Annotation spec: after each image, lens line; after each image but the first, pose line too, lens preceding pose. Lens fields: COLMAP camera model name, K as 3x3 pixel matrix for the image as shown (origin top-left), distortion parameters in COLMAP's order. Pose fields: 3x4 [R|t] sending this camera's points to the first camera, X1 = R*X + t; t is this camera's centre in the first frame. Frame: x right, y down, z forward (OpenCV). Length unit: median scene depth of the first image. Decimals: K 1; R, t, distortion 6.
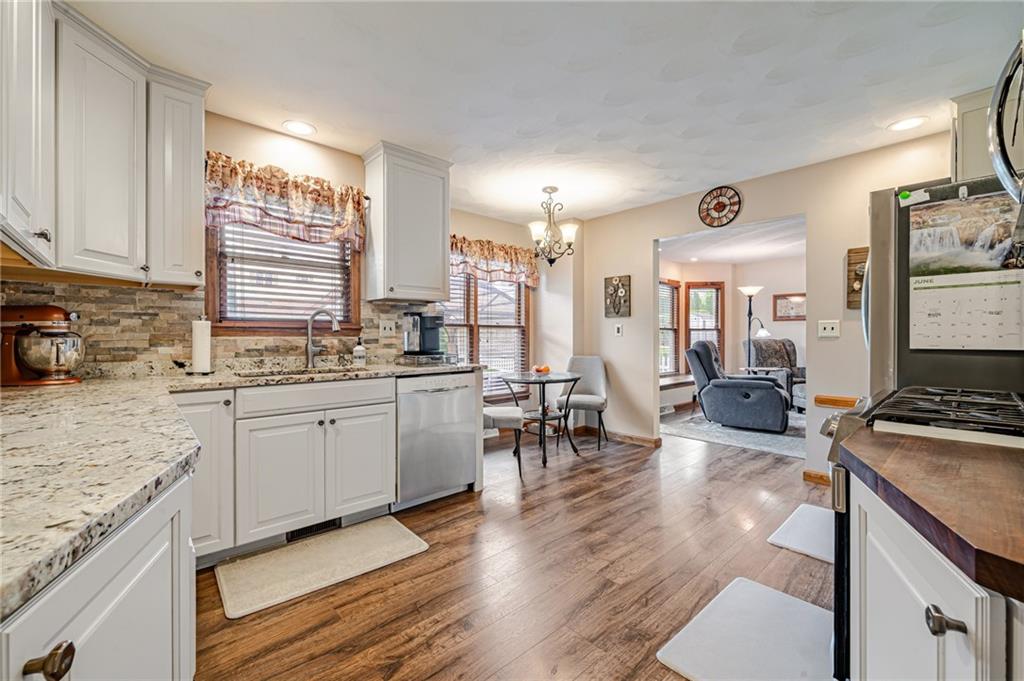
lens RADIAL K [[419.9, 0, 510.1], [0, 419.9, 334.5], [0, 0, 1]] dist [0.001197, 0.000100]
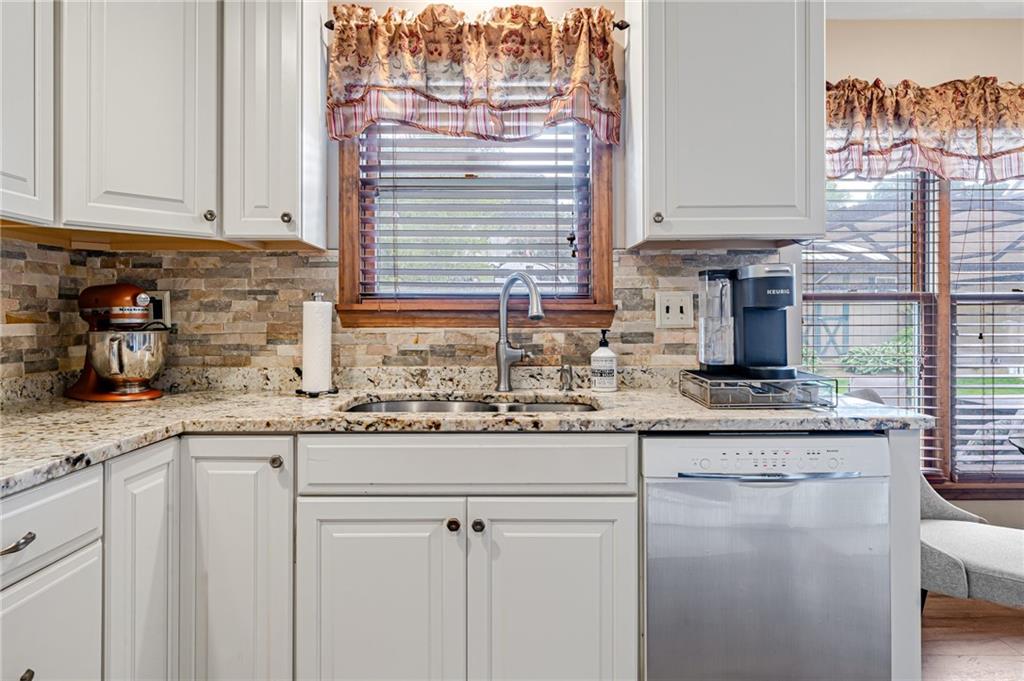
lens RADIAL K [[640.0, 0, 514.9], [0, 640.0, 313.8], [0, 0, 1]] dist [0.009906, -0.003215]
pose [[0.739139, -0.002704, -0.673547, 0.049797], [0.004025, 0.999992, 0.000402, -0.012709], [0.673541, -0.003008, 0.739144, 0.463158]]
